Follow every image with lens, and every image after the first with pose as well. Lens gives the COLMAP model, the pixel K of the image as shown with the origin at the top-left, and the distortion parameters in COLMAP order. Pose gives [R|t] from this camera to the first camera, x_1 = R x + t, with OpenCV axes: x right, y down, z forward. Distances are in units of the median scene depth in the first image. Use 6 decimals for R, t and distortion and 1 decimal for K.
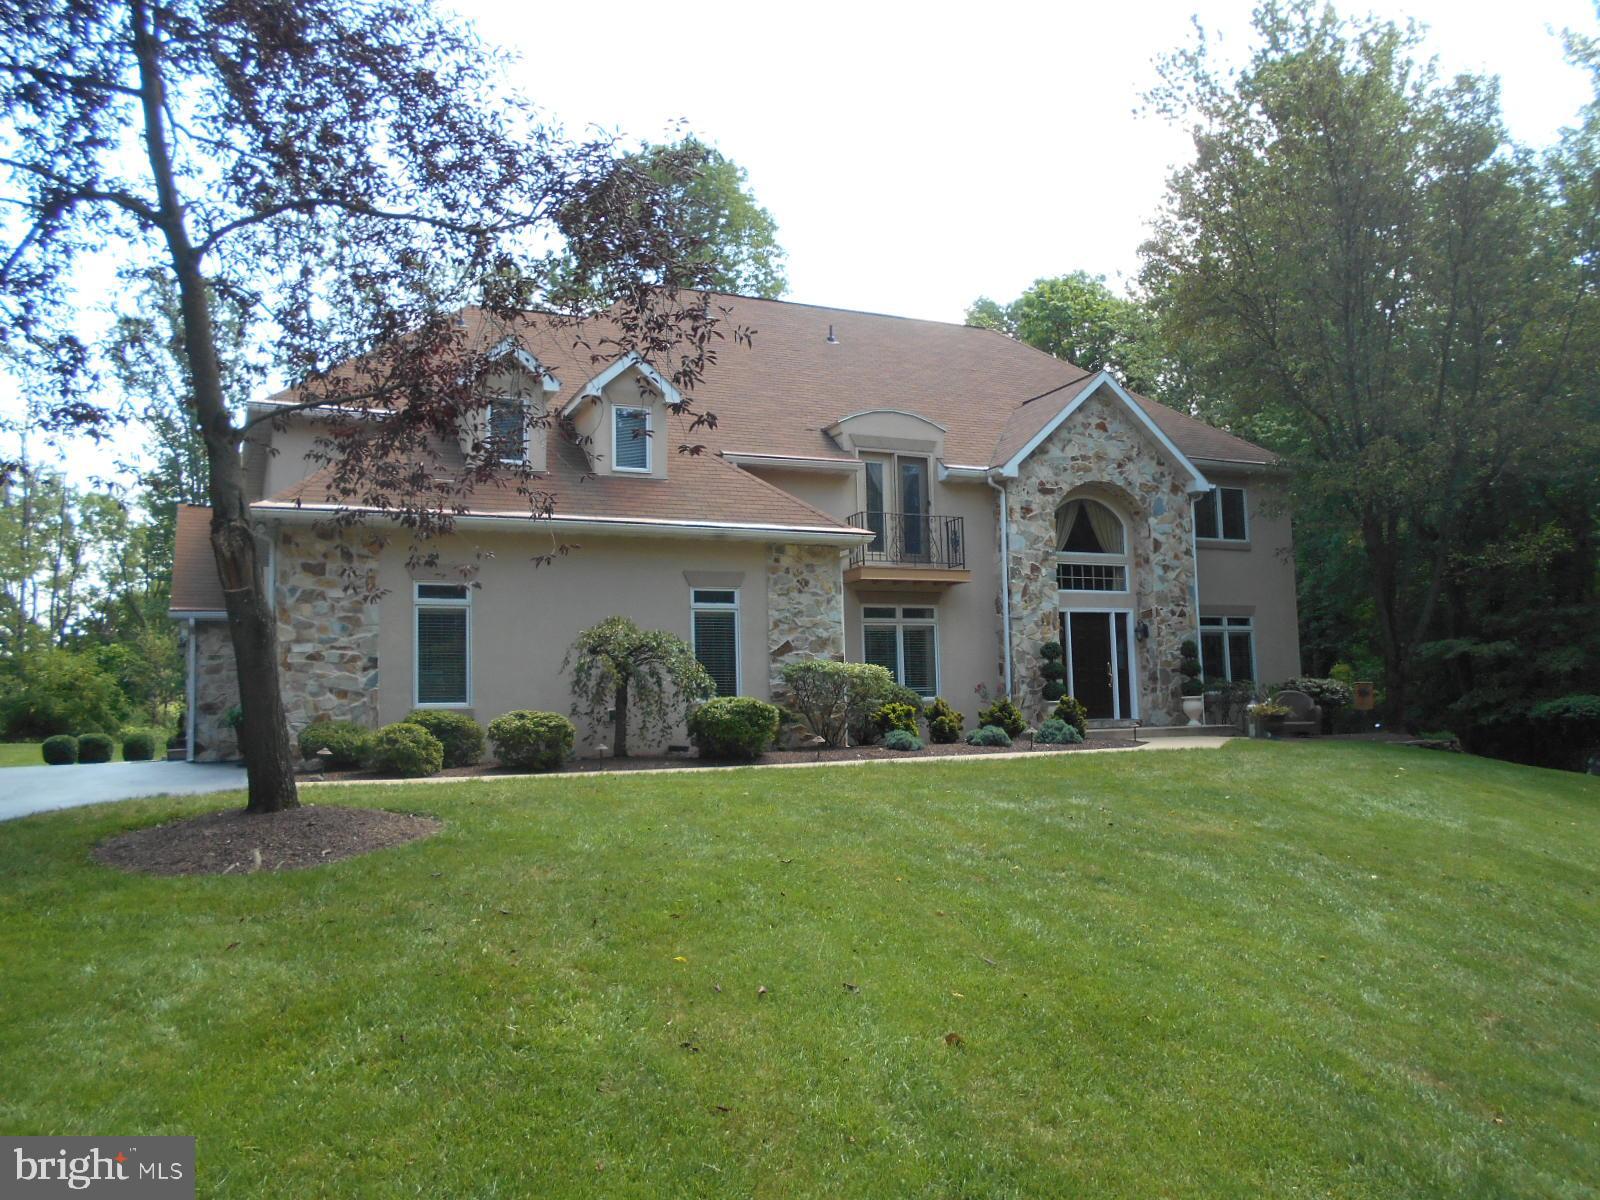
lens RADIAL K [[1209.9, 0, 800.0], [0, 1209.9, 600.0], [0, 0, 1]] dist [-0.002808, 0.000571]
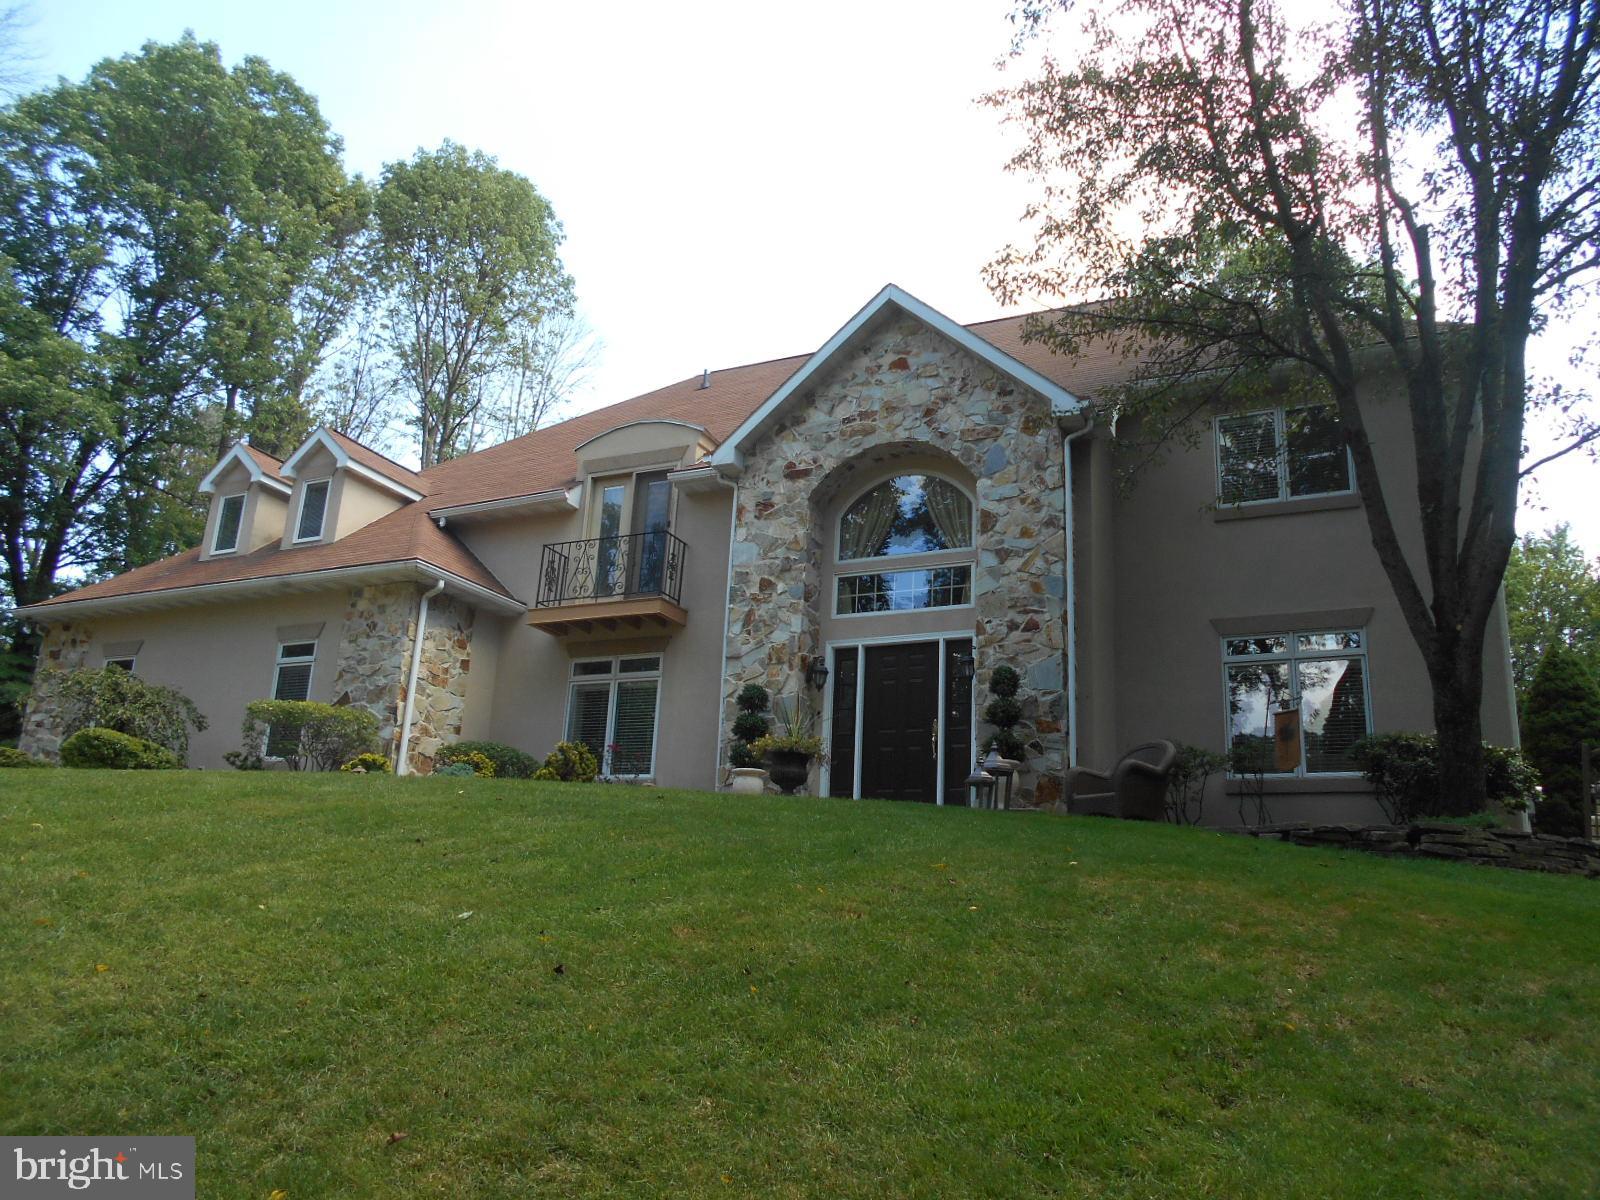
lens RADIAL K [[1262.2, 0, 800.0], [0, 1262.2, 600.0], [0, 0, 1]] dist [-0.031876, 0.001197]
pose [[0.618096, -0.164860, -0.768621, 0.751015], [0.000358, 0.977821, -0.209443, 0.132324], [0.786103, 0.129180, 0.604446, 0.574576]]
